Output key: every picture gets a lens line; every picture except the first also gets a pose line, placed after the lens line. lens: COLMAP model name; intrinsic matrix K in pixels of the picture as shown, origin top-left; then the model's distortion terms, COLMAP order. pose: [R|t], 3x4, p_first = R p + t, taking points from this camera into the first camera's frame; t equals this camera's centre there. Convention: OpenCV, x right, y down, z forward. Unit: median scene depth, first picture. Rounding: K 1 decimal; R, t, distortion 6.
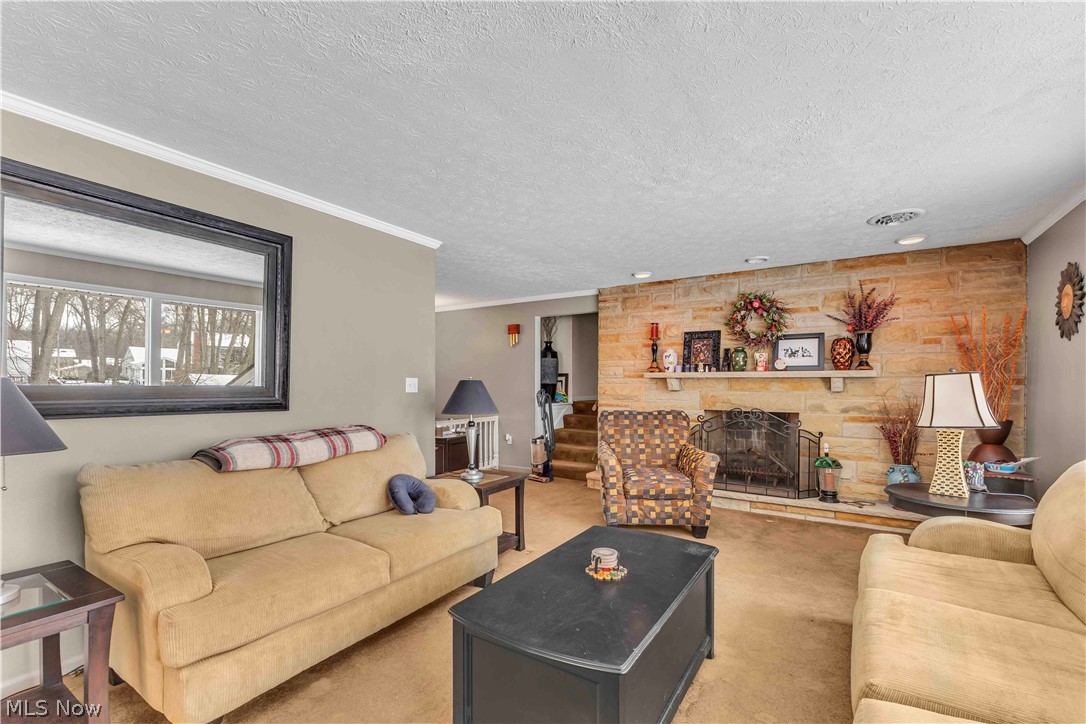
lens RADIAL K [[481.2, 0, 542.8], [0, 481.2, 376.5], [0, 0, 1]] dist [0.002768, 0.000065]
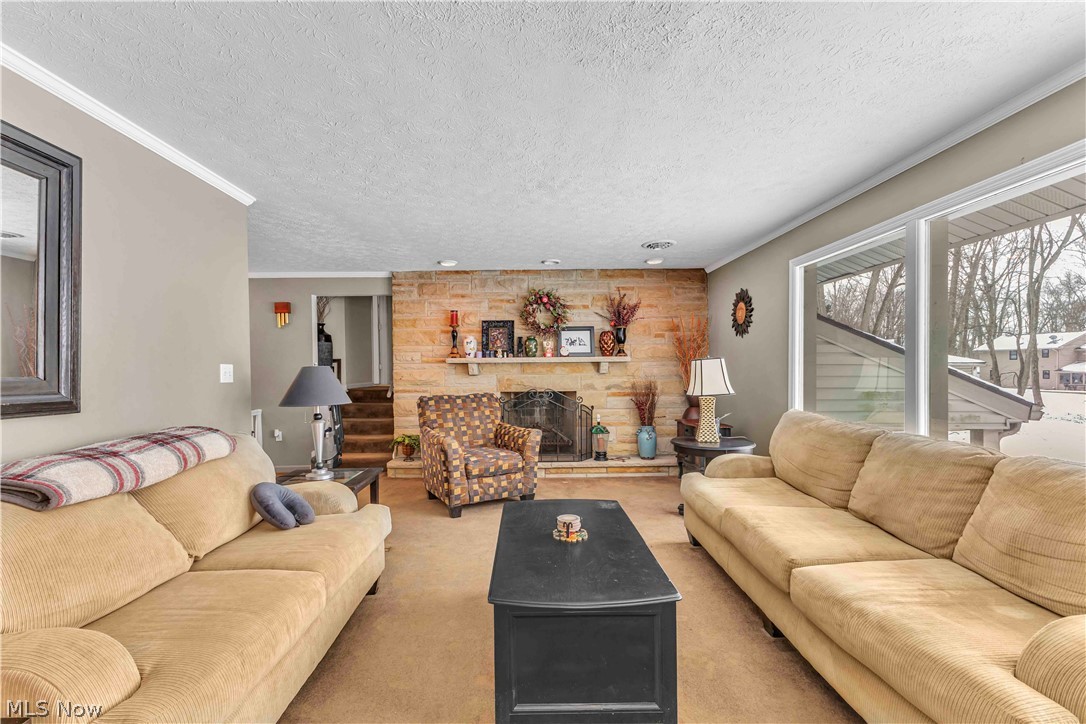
lens RADIAL K [[474.8, 0, 543.0], [0, 474.8, 362.0], [0, 0, 1]] dist [-0.001807, -0.000018]
pose [[0.832300, -0.003566, 0.554314, -0.220839], [0.003992, 0.999992, 0.000439, 0.000906], [-0.554311, 0.001847, 0.832307, 0.047984]]
